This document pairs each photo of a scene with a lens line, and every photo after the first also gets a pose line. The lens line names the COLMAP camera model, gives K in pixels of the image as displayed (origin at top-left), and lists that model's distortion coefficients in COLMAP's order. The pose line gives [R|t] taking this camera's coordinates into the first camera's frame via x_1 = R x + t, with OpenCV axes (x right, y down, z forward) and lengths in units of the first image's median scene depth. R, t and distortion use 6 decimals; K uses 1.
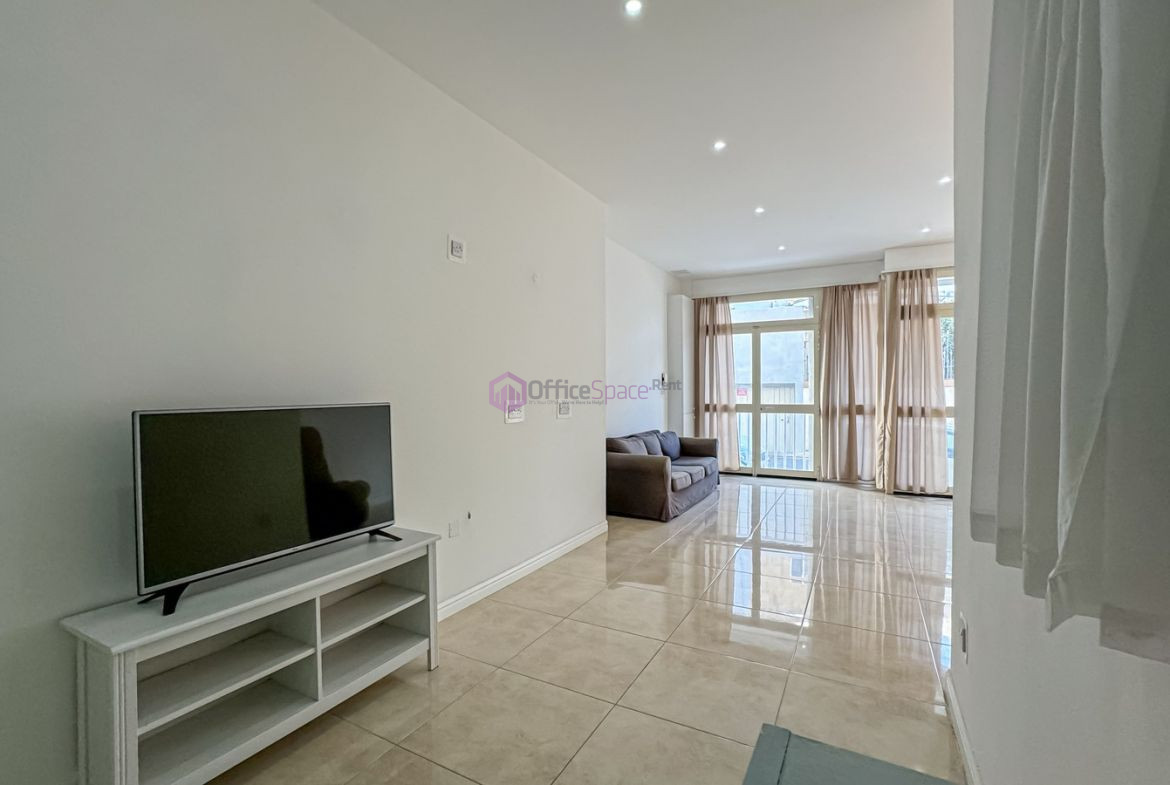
lens RADIAL K [[507.4, 0, 587.7], [0, 507.4, 395.7], [0, 0, 1]] dist [-0.063107, 0.033040]
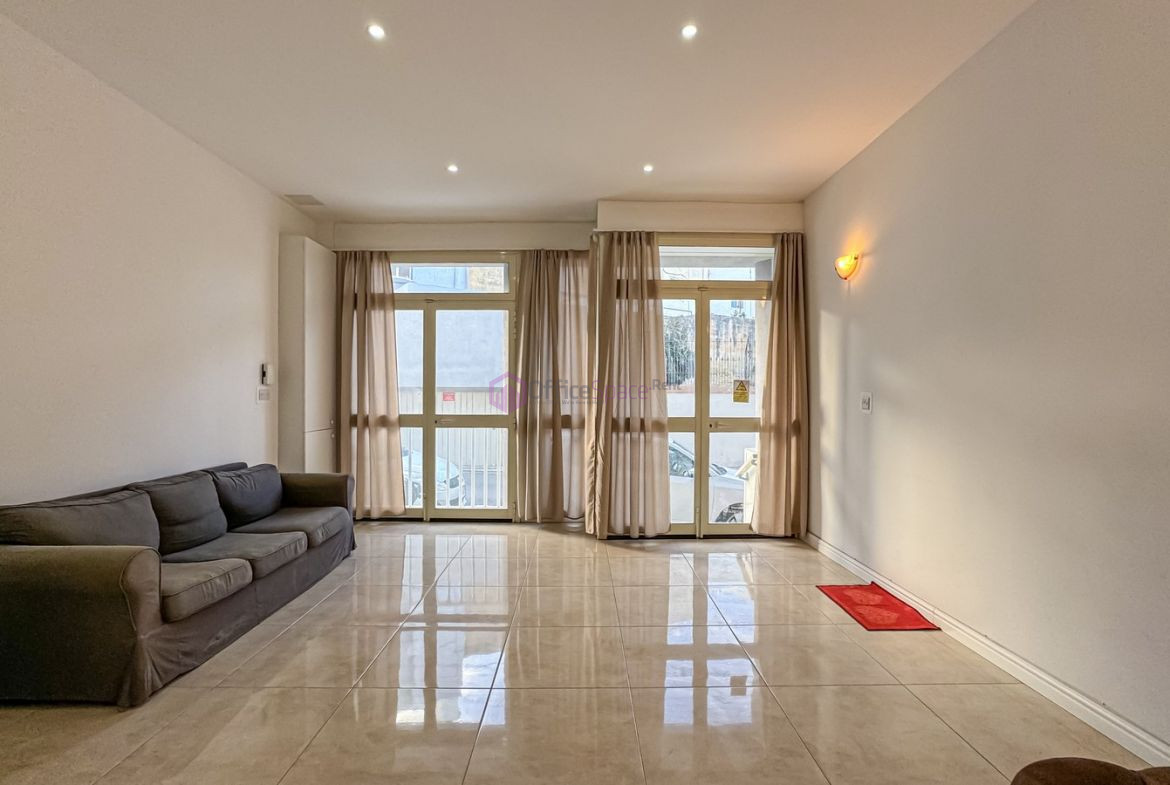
lens RADIAL K [[507.4, 0, 587.7], [0, 507.4, 395.7], [0, 0, 1]] dist [-0.063107, 0.033040]
pose [[0.868496, 0.008079, 0.495631, 0.203900], [-0.002343, 0.999923, -0.012193, -0.001148], [-0.495692, 0.009428, 0.868447, 0.339025]]
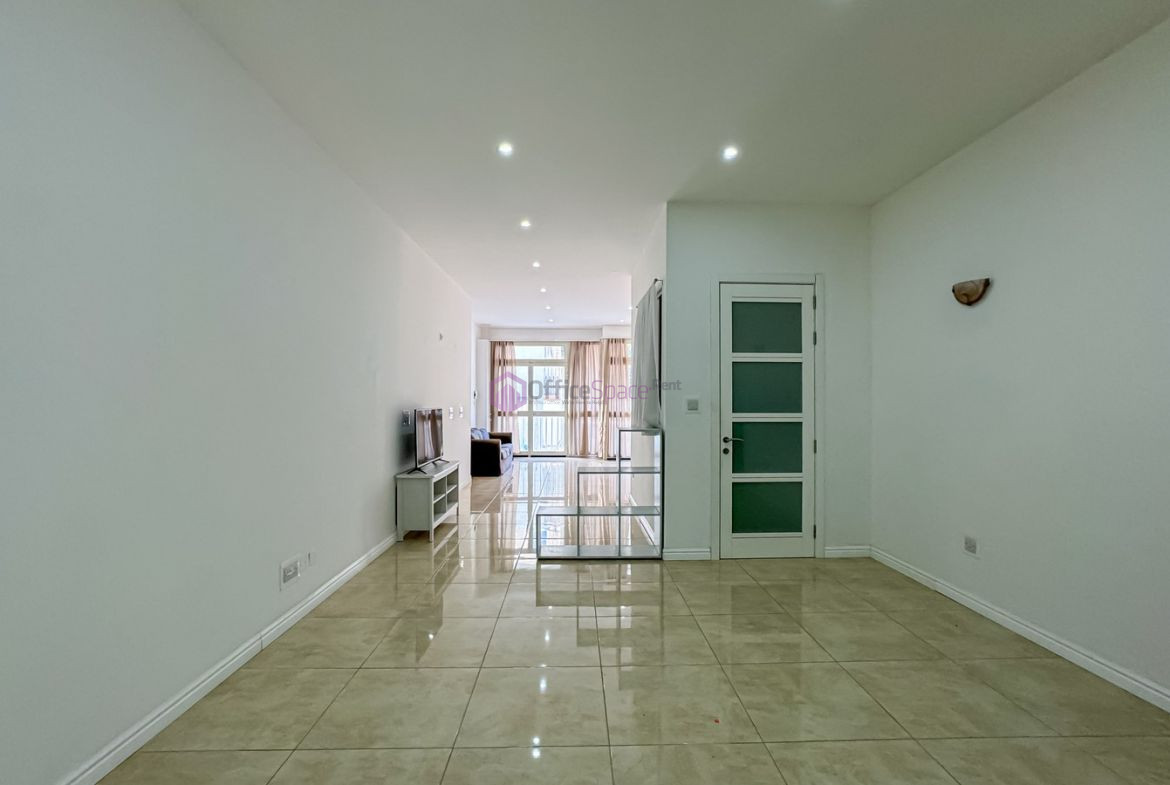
lens RADIAL K [[507.4, 0, 587.7], [0, 507.4, 395.7], [0, 0, 1]] dist [-0.063107, 0.033040]
pose [[0.864865, 0.010335, 0.501899, -0.342843], [-0.001756, 0.999844, -0.017561, -0.004038], [-0.502002, 0.014306, 0.864748, -0.517177]]
